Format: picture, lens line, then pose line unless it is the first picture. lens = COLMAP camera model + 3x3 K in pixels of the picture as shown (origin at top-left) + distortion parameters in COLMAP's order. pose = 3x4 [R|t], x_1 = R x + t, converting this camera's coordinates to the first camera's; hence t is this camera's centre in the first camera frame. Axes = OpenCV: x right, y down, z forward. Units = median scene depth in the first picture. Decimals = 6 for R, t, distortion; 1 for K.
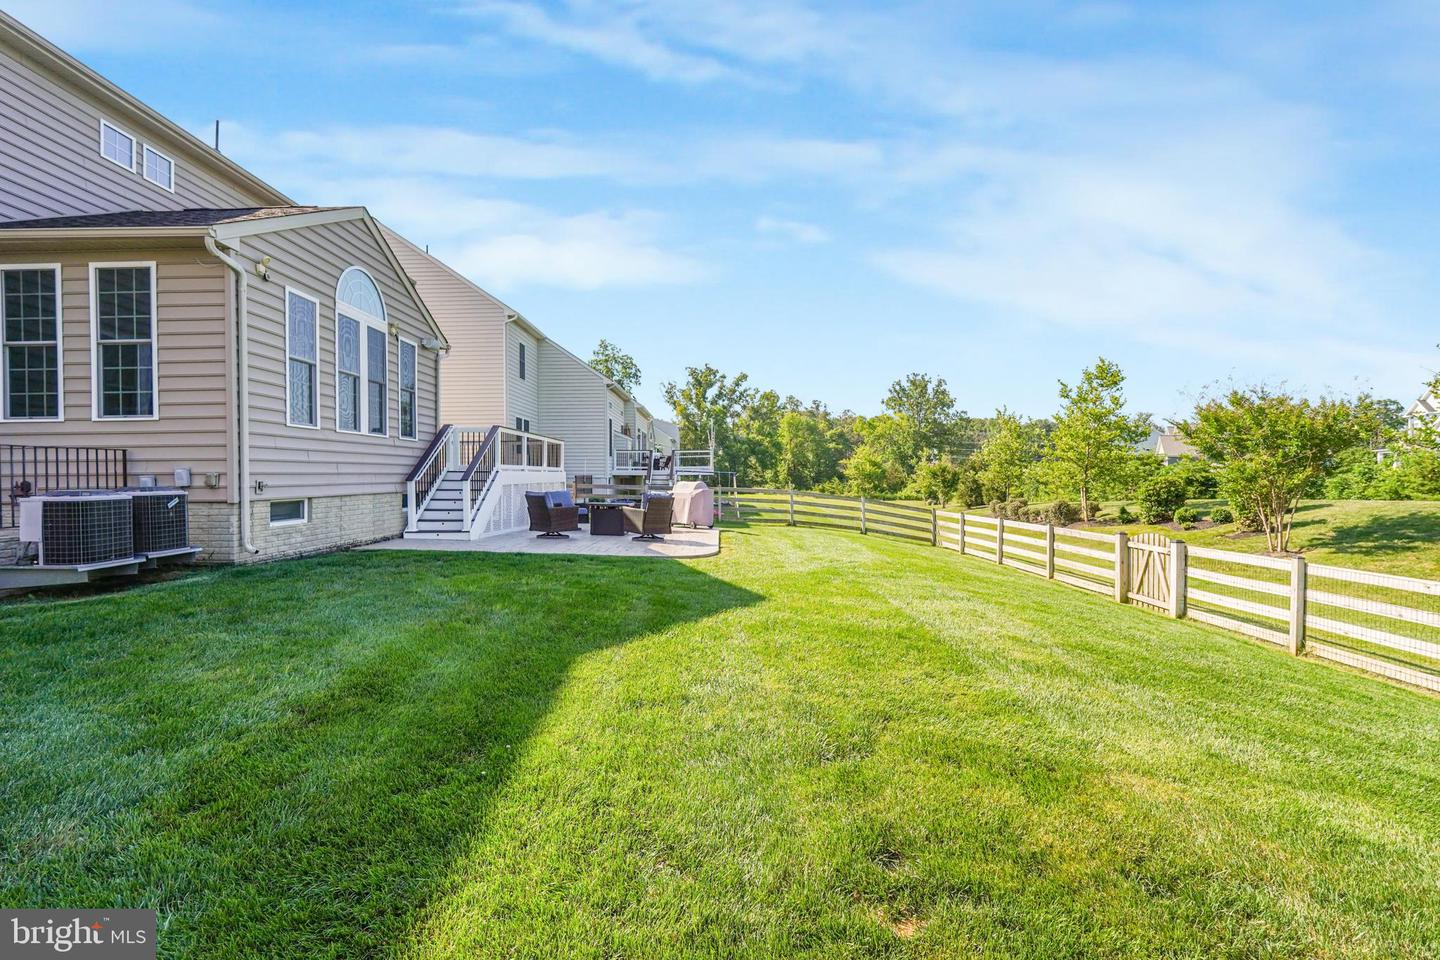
lens RADIAL K [[613.1, 0, 712.0], [0, 613.1, 483.6], [0, 0, 1]] dist [-0.017088, 0.000226]
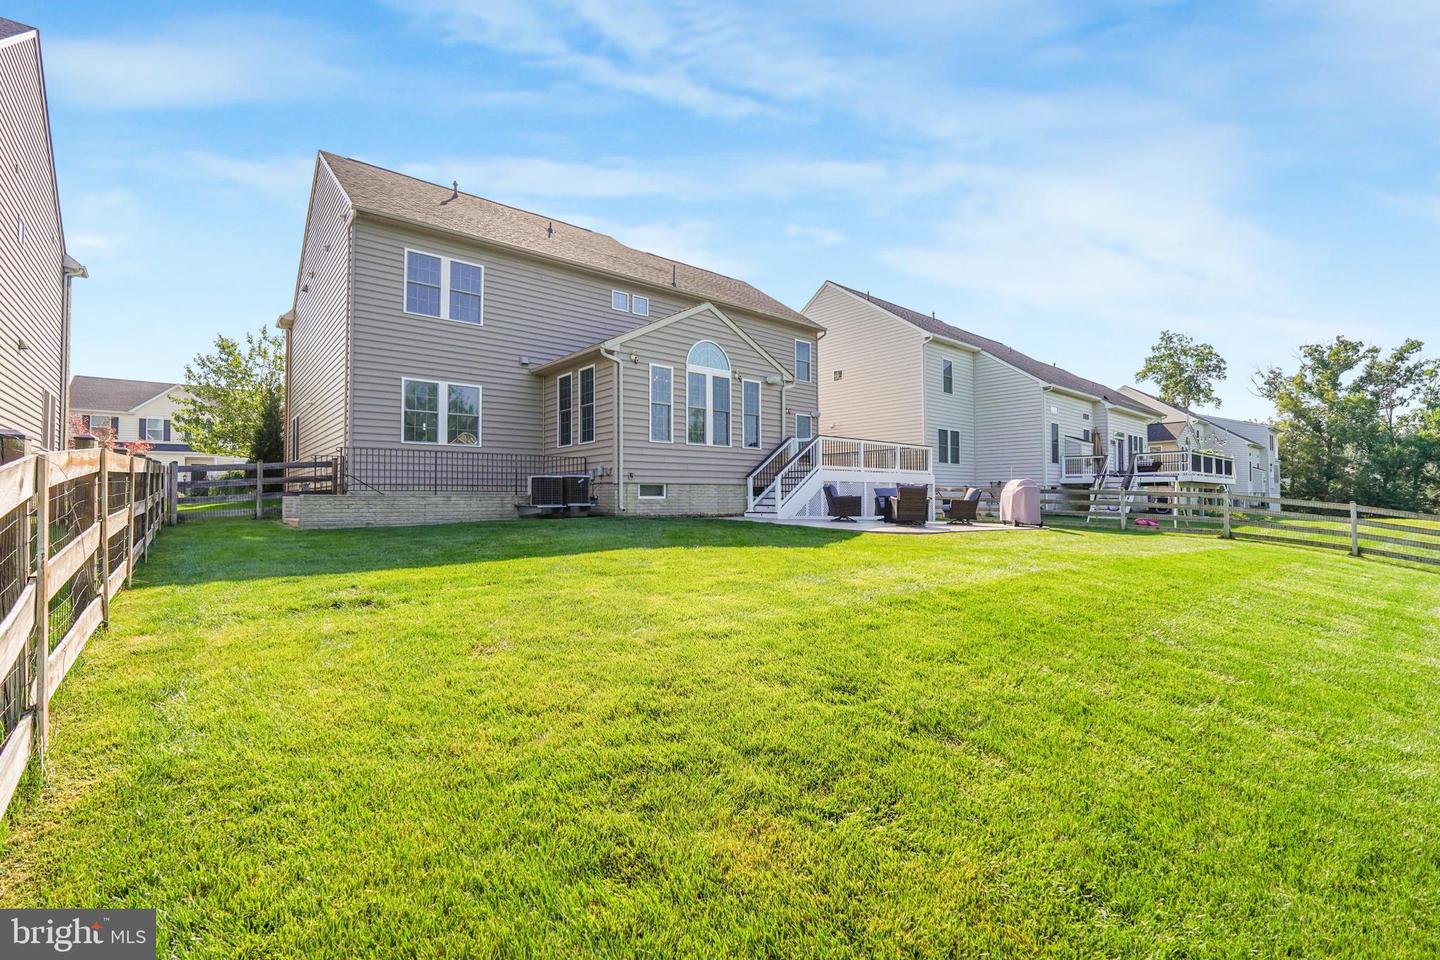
lens RADIAL K [[613.1, 0, 712.0], [0, 613.1, 483.6], [0, 0, 1]] dist [-0.017088, 0.000226]
pose [[0.647443, -0.014337, -0.761979, 0.240110], [-0.012415, 0.999492, -0.029355, 0.023629], [0.762013, 0.028466, 0.646936, -0.003242]]
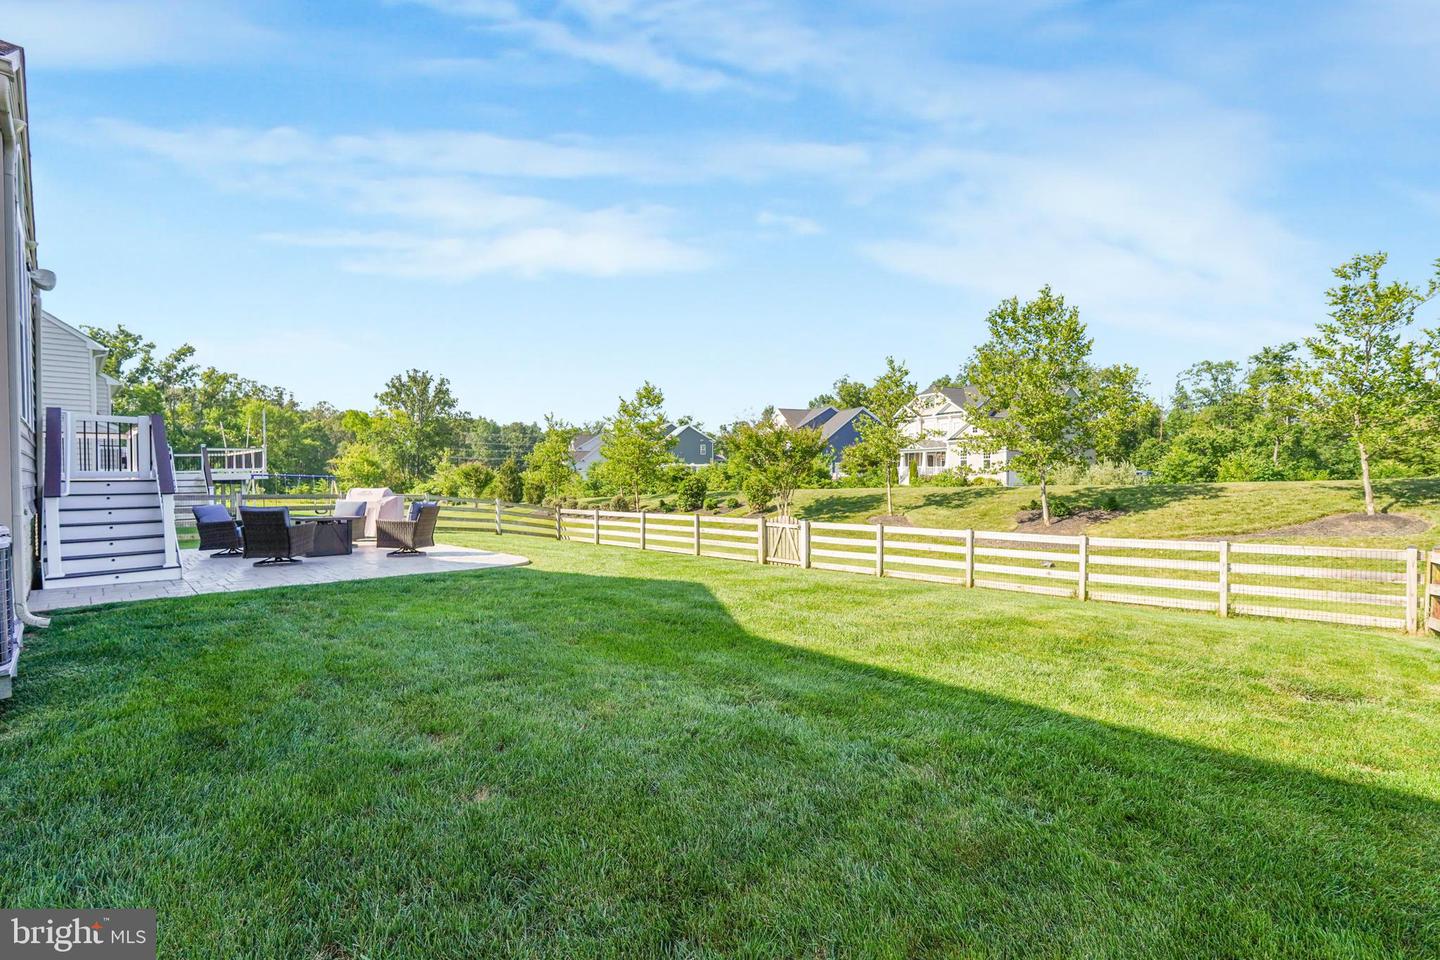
lens RADIAL K [[618.7, 0, 690.1], [0, 618.7, 478.9], [0, 0, 1]] dist [0.001078, 0.000278]
pose [[0.715040, -0.014370, 0.698936, -0.202130], [0.018899, 0.999821, 0.001221, -0.006063], [-0.698828, 0.012337, 0.715183, 0.025243]]
